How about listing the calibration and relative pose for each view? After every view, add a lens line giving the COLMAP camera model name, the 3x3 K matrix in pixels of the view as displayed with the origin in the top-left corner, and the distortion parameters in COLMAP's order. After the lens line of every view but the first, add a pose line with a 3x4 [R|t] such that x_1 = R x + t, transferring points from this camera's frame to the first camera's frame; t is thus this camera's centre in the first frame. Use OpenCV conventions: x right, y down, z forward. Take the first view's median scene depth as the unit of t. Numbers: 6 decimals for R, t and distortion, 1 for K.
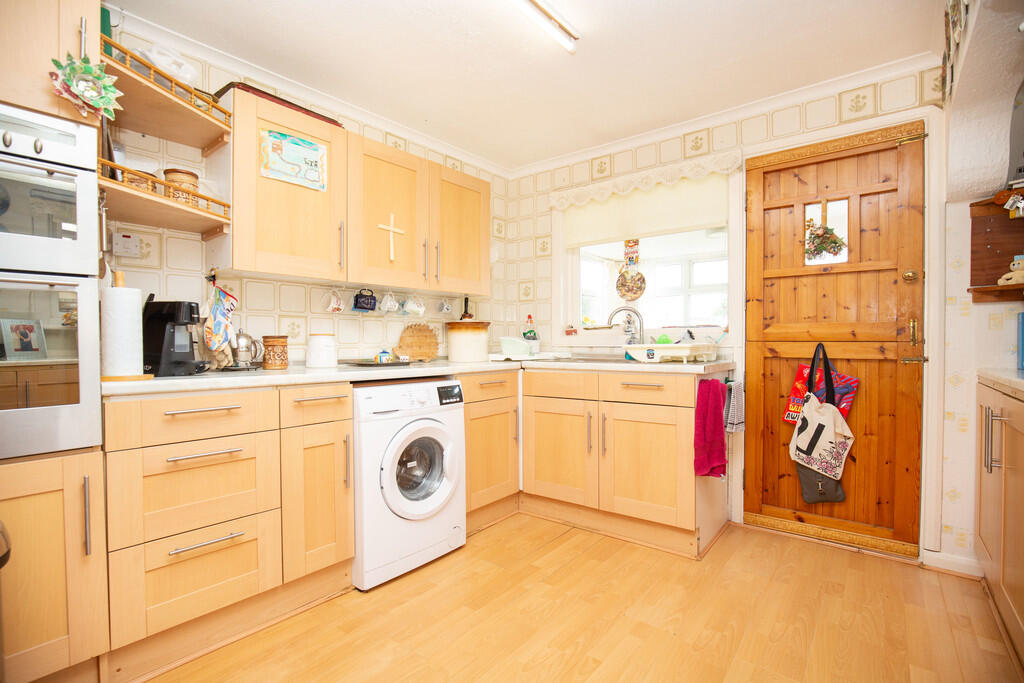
lens RADIAL K [[481.1, 0, 512.0], [0, 481.1, 341.5], [0, 0, 1]] dist [-0.002529, -0.000249]
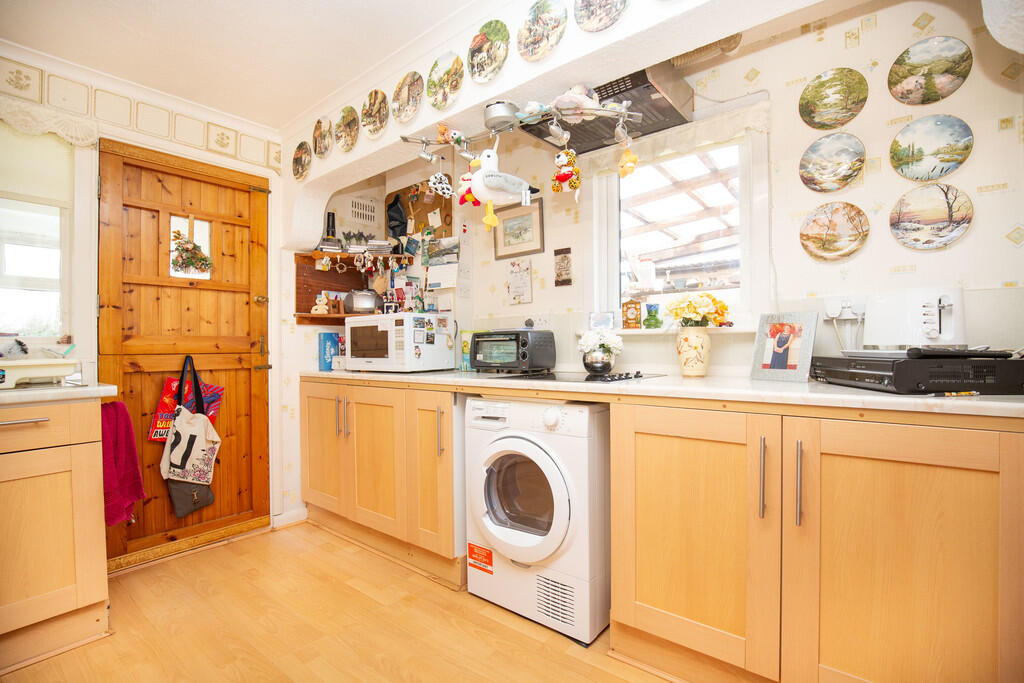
lens RADIAL K [[481.1, 0, 512.0], [0, 481.1, 341.5], [0, 0, 1]] dist [-0.002529, -0.000249]
pose [[0.024641, 0.013219, 0.999609, -0.358915], [0.013808, 0.999813, -0.013562, -0.002829], [-0.999601, 0.014136, 0.024454, 0.294647]]
